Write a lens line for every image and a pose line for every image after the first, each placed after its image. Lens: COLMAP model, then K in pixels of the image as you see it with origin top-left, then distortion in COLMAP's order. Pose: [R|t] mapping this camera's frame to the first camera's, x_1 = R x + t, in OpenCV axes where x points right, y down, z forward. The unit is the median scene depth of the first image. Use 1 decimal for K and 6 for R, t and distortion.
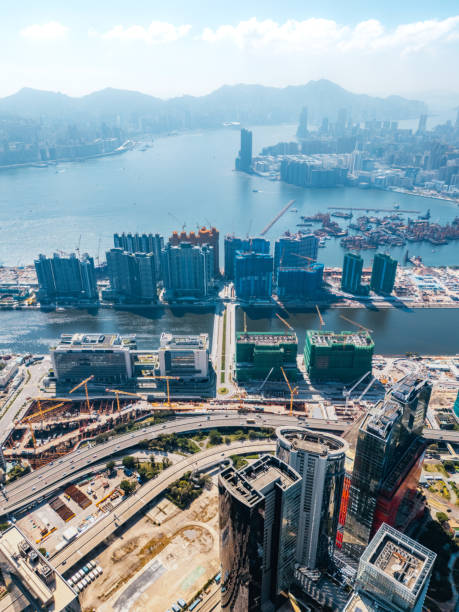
lens RADIAL K [[448.8, 0, 234.0], [0, 448.8, 308.6], [0, 0, 1]] dist [0.051872, -0.043544]
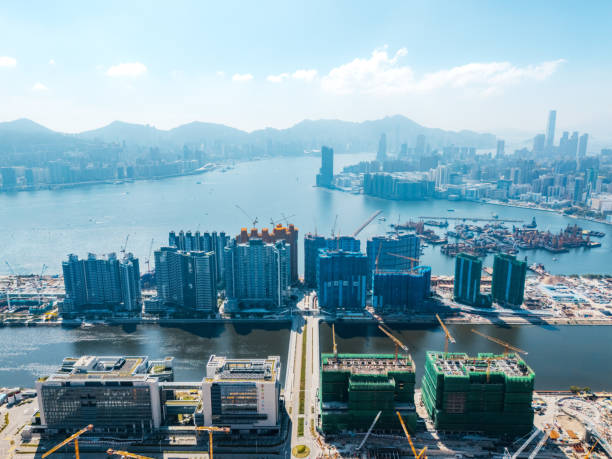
lens RADIAL K [[448.8, 0, 309.5], [0, 448.8, 229.0], [0, 0, 1]] dist [0.051872, -0.043544]
pose [[0.999946, -0.001158, -0.010349, -0.003848], [-0.001314, 0.971818, -0.235728, 0.021077], [0.010331, 0.235729, 0.971764, 0.209911]]
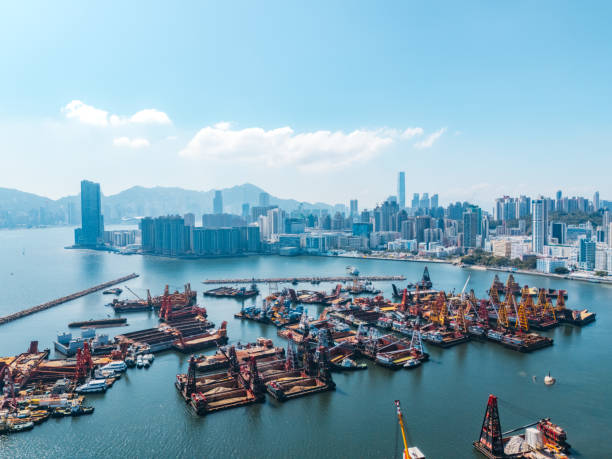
lens RADIAL K [[448.8, 0, 308.1], [0, 448.8, 230.0], [0, 0, 1]] dist [0.051872, -0.043544]
pose [[0.960871, -0.021019, 0.276196, 0.310695], [0.130992, 0.913053, -0.386232, -0.153727], [-0.244064, 0.407298, 0.880080, 0.976121]]
